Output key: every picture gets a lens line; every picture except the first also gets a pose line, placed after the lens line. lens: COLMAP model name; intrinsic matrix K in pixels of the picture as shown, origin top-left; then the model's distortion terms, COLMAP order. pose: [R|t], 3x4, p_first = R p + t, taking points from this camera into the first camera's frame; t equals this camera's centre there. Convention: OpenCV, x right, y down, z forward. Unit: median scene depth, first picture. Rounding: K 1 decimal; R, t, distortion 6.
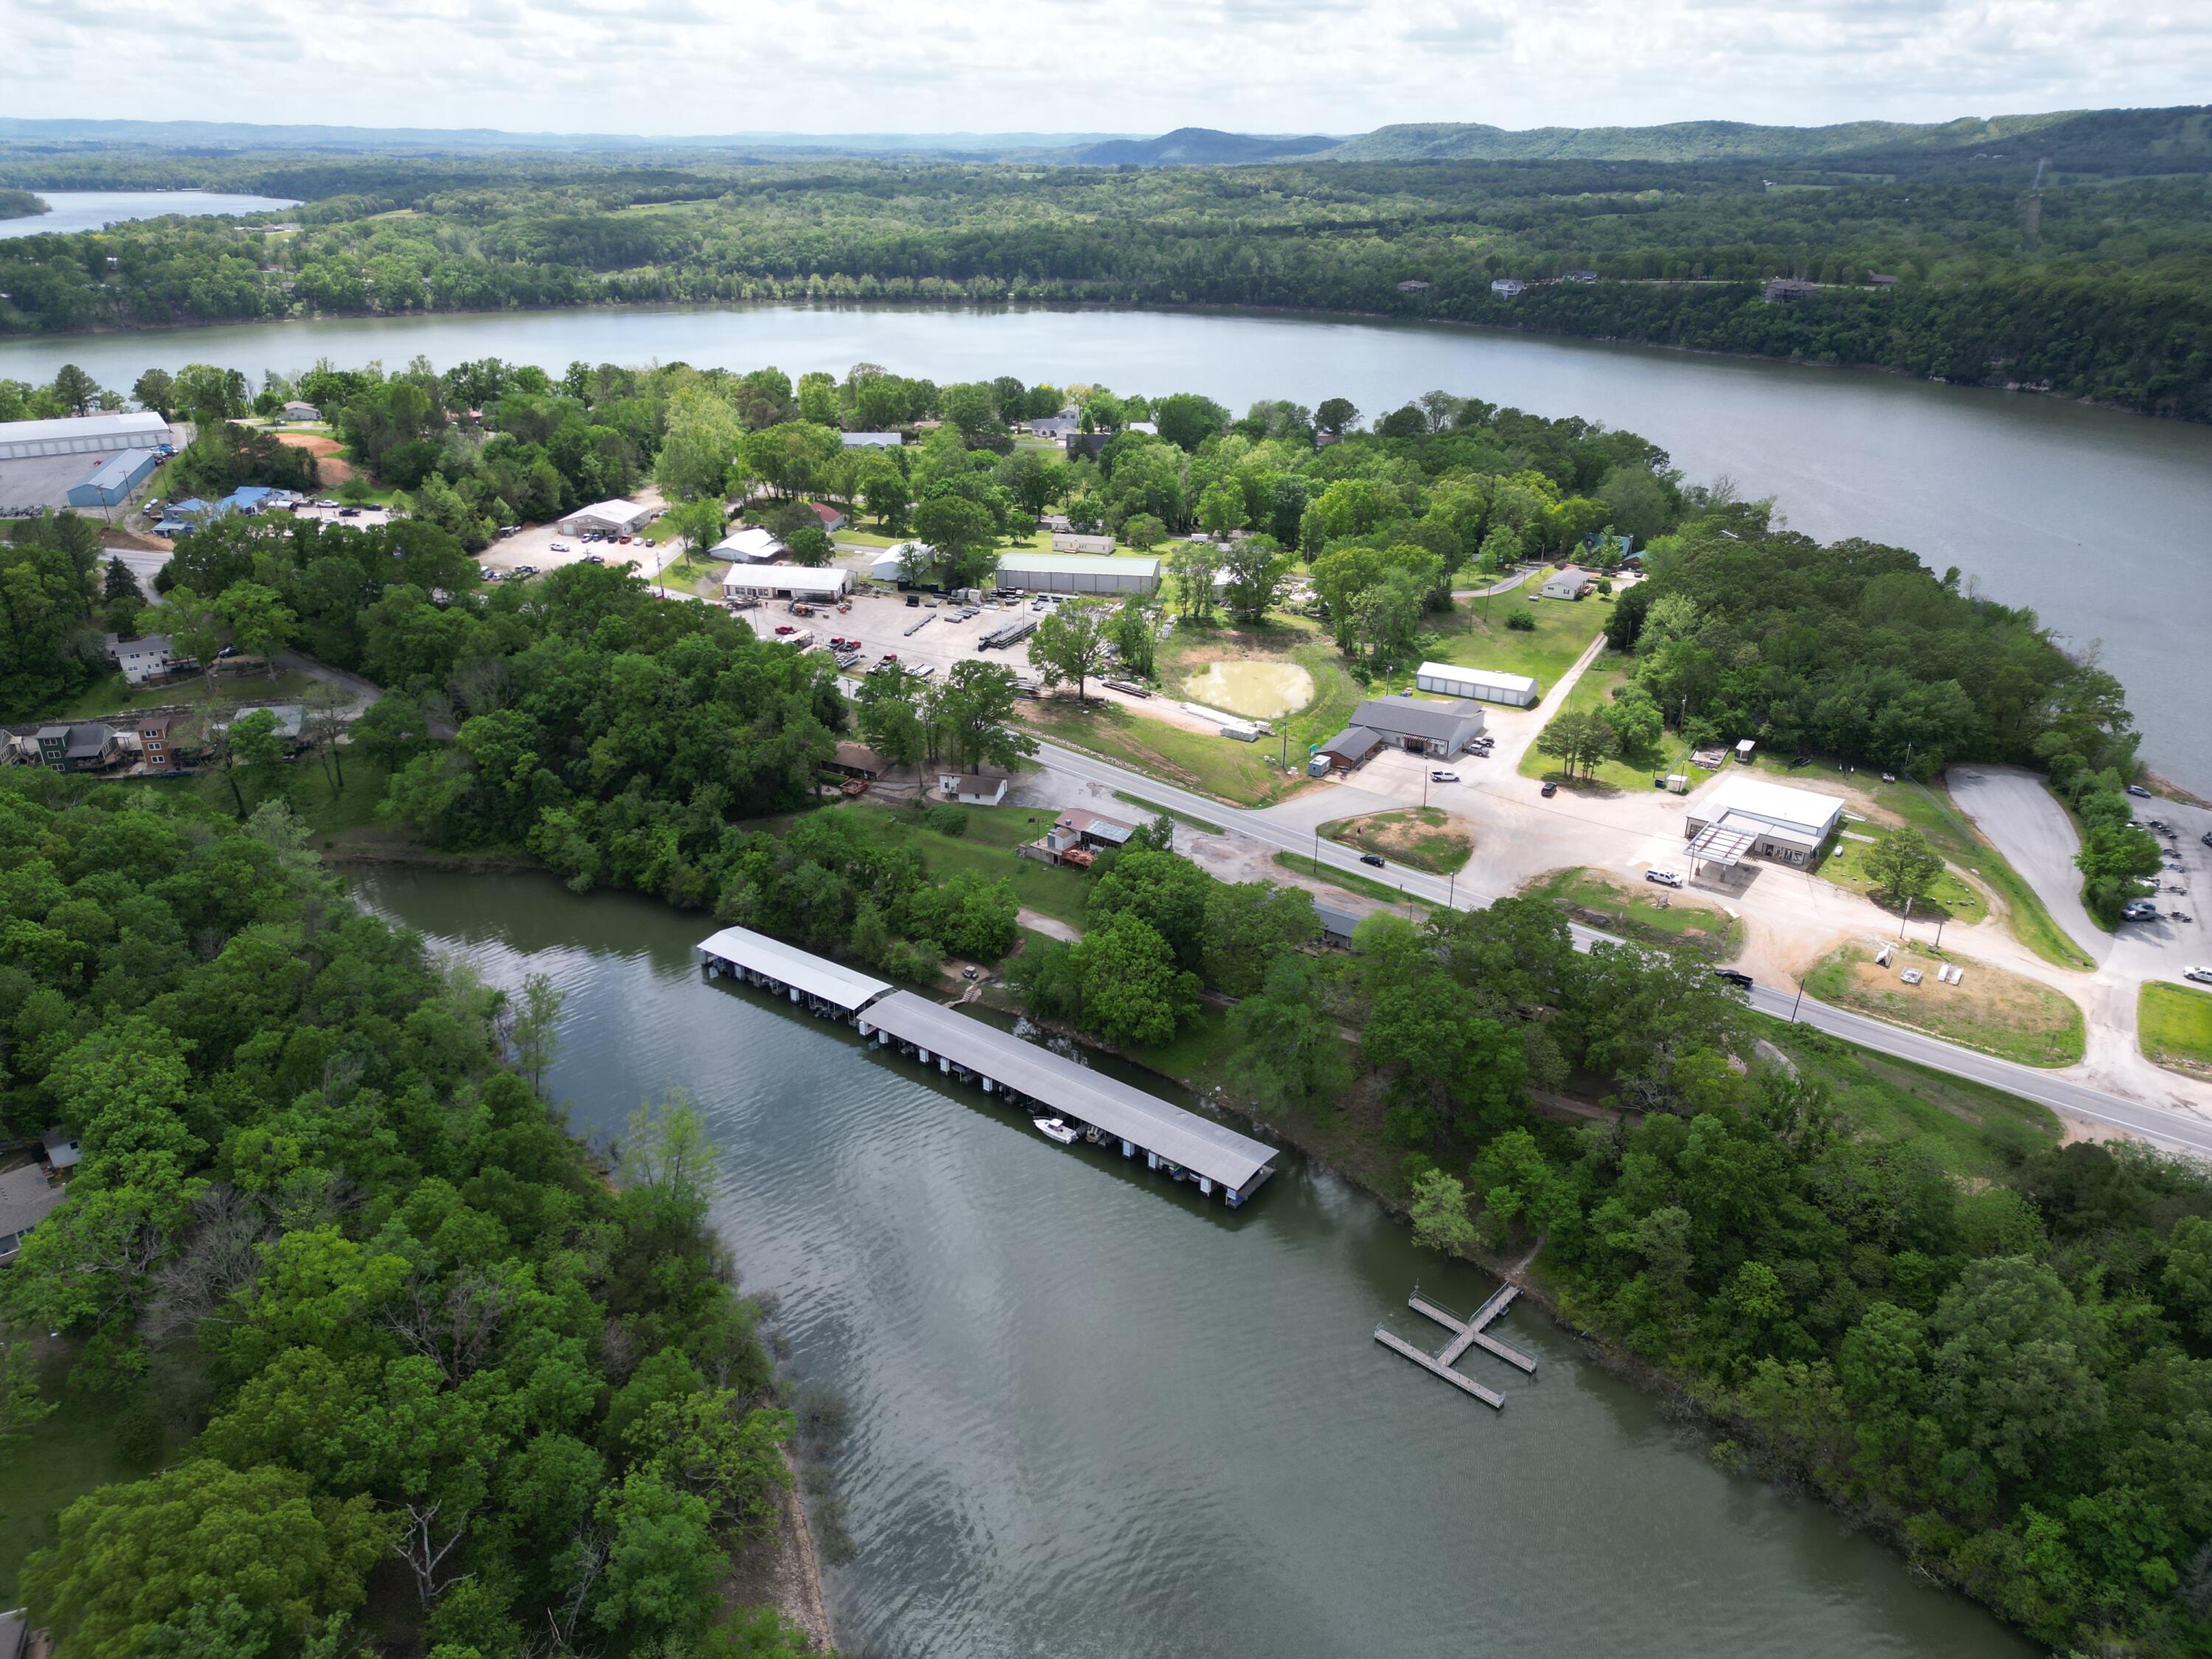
lens RADIAL K [[1544.1, 0, 1106.0], [0, 1544.1, 829.5], [0, 0, 1]] dist [0.051893, -0.030963]
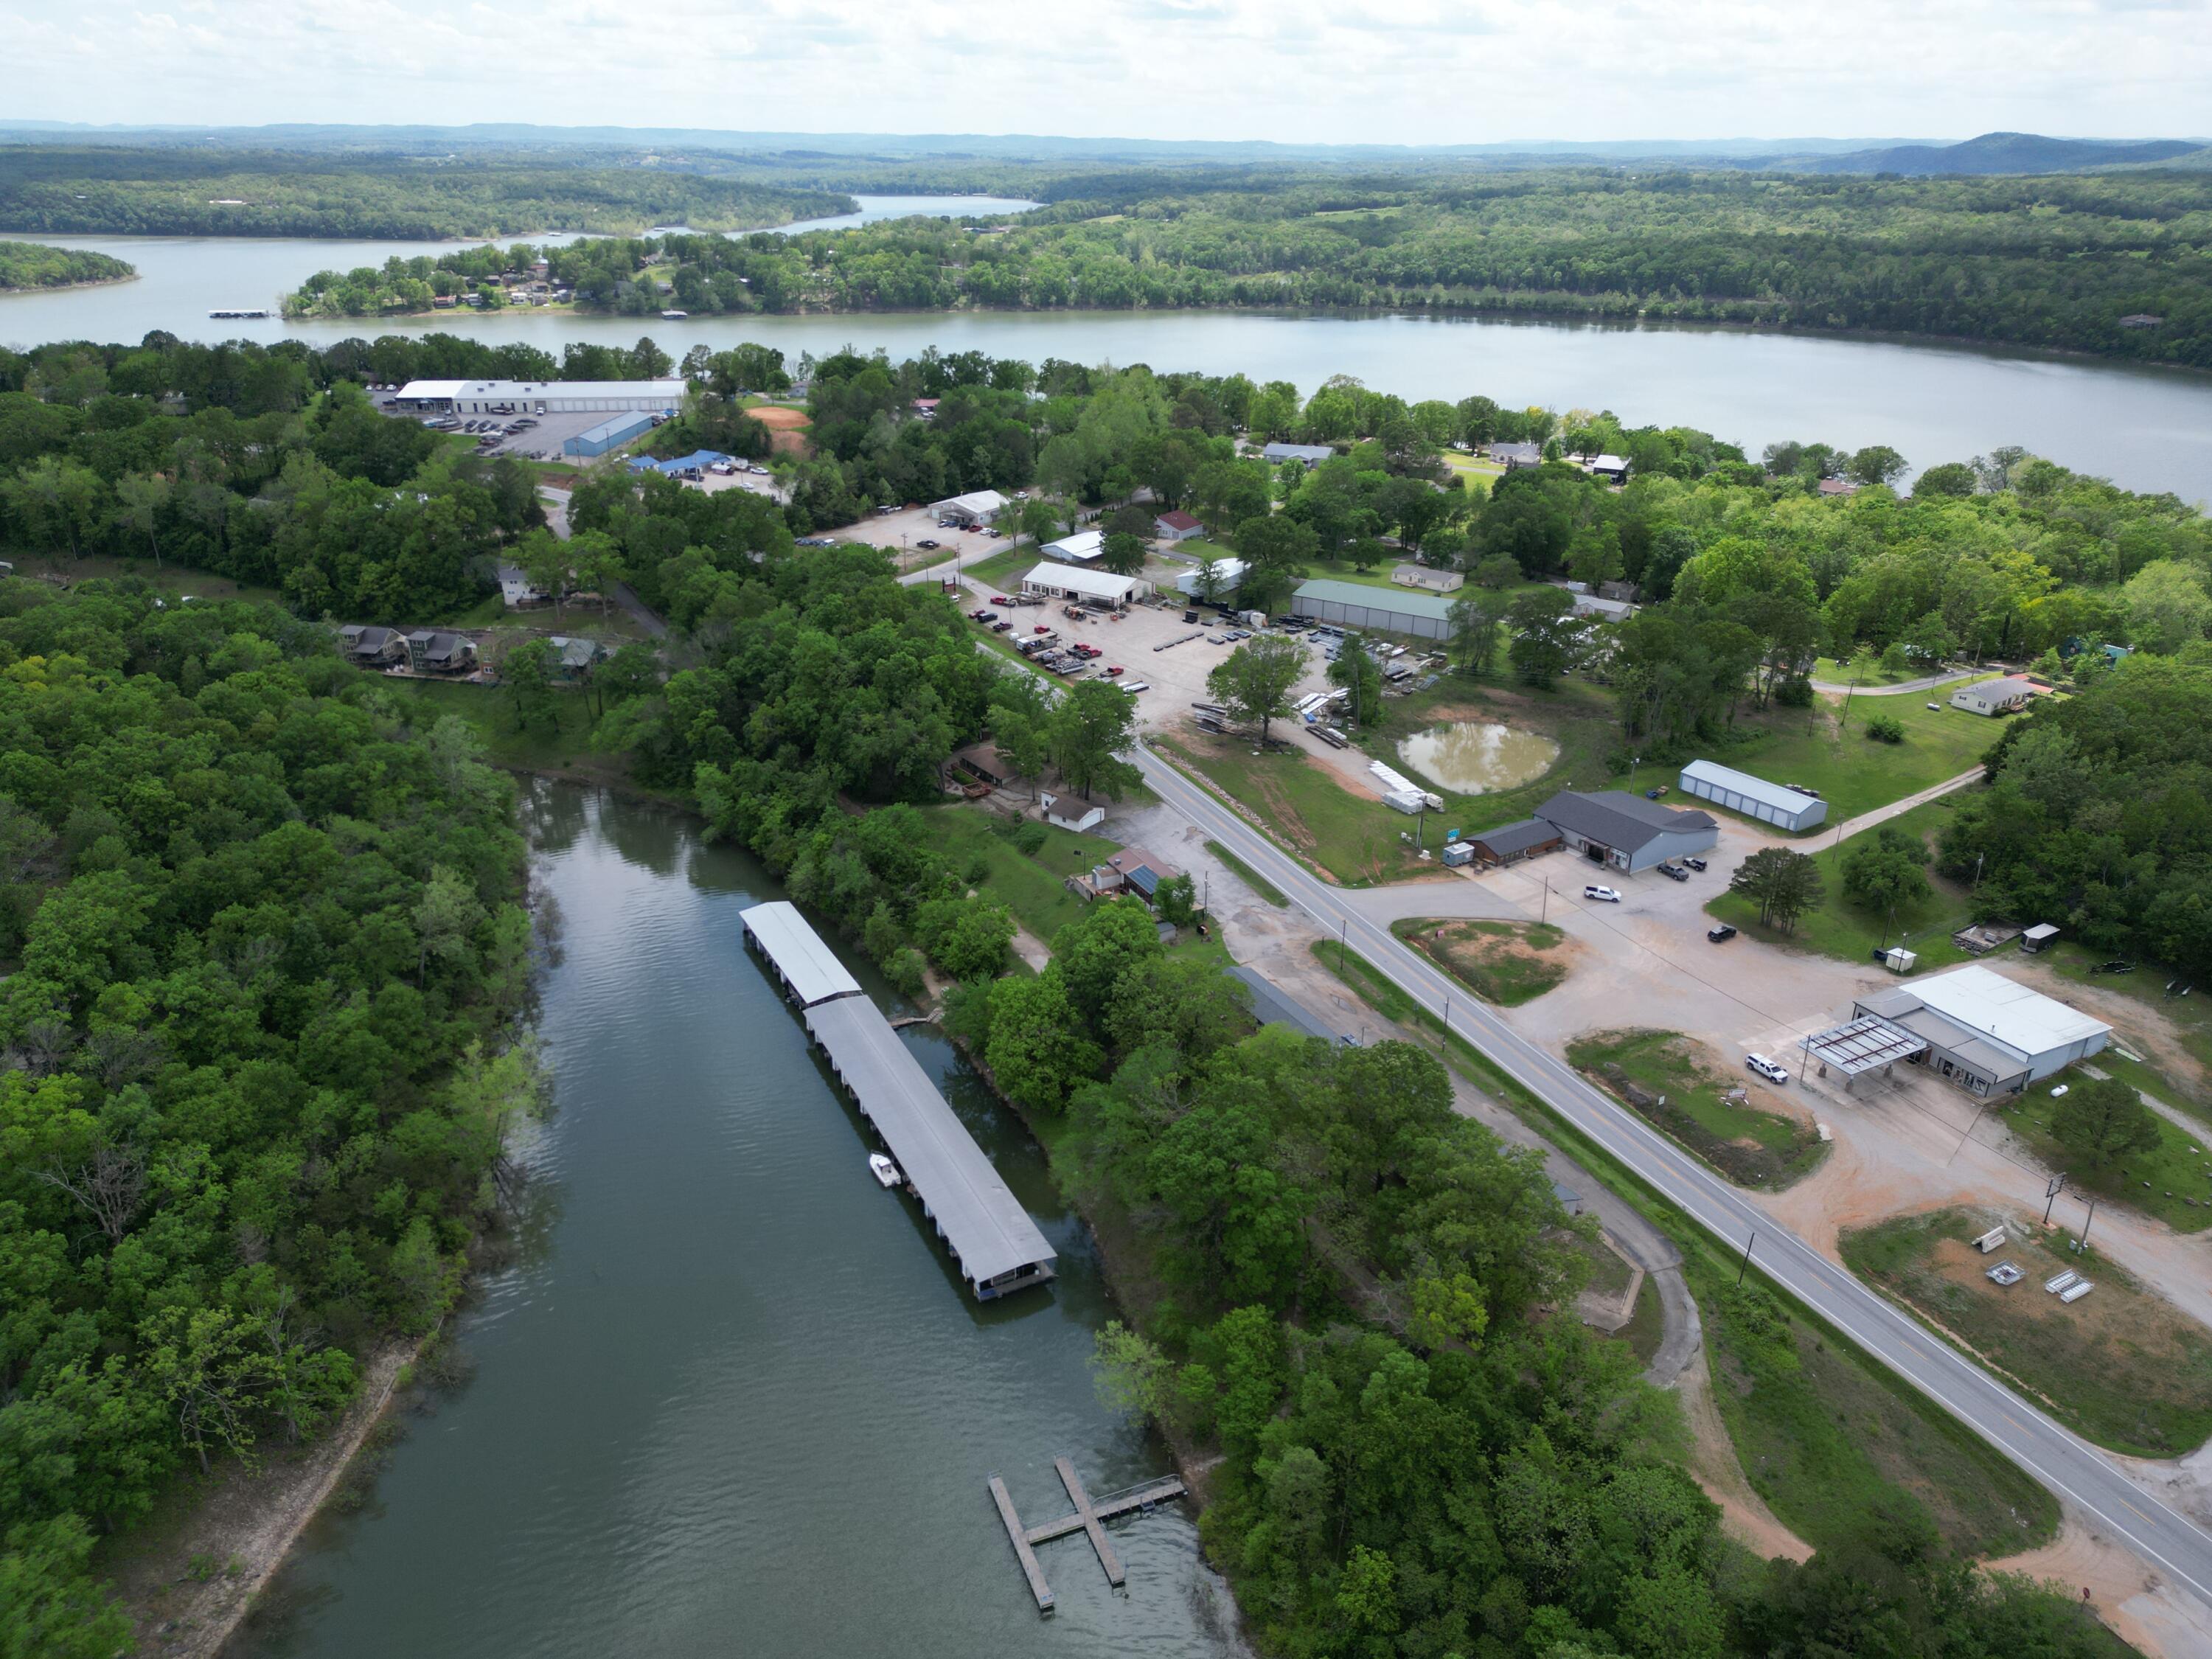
lens RADIAL K [[1552.7, 0, 1094.9], [0, 1552.7, 813.3], [0, 0, 1]] dist [0.098197, -0.118387]
pose [[0.902950, 0.171899, -0.393868, 0.255819], [-0.178525, 0.983731, 0.020065, -0.039054], [0.390909, 0.052198, 0.918948, 0.088771]]
